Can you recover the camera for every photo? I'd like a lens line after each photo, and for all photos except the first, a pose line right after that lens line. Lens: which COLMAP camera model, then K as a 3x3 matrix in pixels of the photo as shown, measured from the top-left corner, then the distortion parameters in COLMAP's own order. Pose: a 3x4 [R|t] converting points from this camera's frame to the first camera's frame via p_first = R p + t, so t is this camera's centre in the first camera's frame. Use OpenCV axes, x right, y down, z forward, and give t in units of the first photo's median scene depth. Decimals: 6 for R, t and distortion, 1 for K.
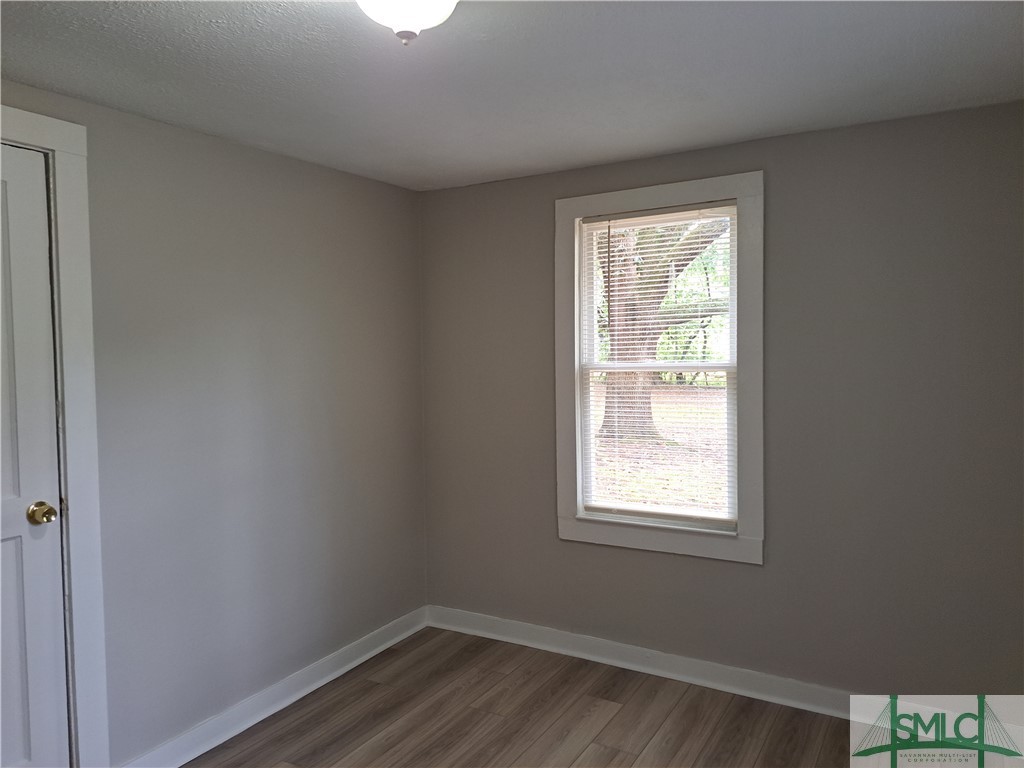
lens RADIAL K [[715.8, 0, 512.0], [0, 715.8, 384.0], [0, 0, 1]] dist [0.073875, -0.001602]
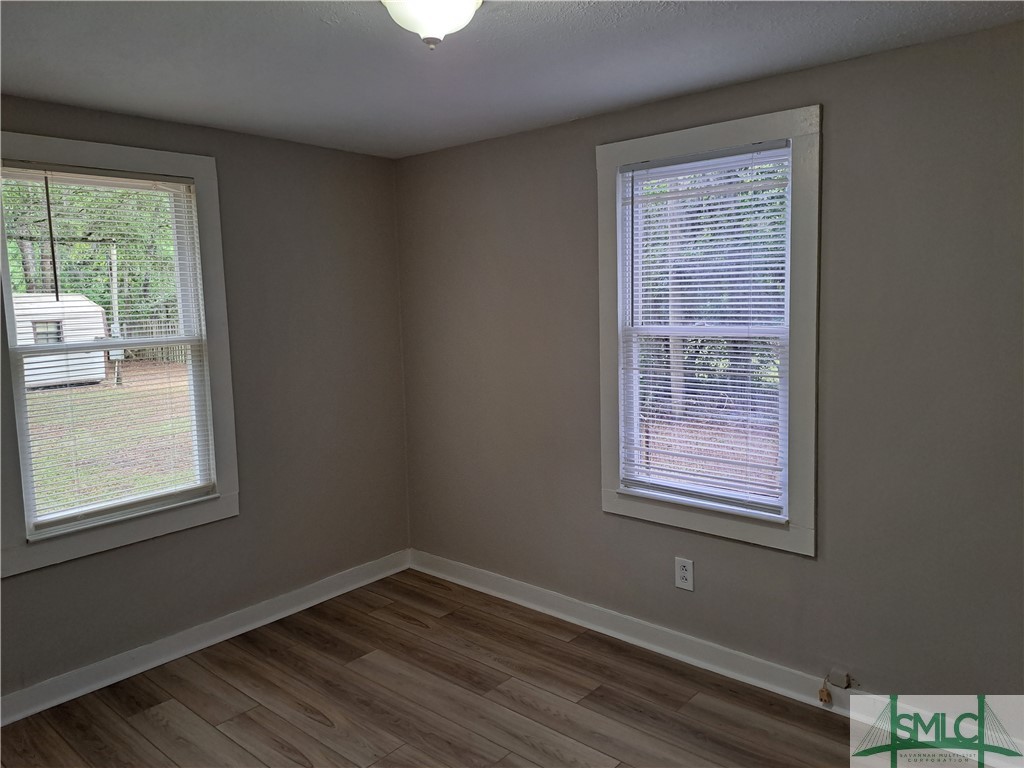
lens RADIAL K [[732.7, 0, 512.0], [0, 732.7, 384.0], [0, 0, 1]] dist [-0.029315, -0.002416]
pose [[0.172475, -0.094678, 0.980453, -0.698401], [0.080124, 0.993420, 0.081835, -0.010124], [-0.981750, 0.064444, 0.178926, 0.390877]]
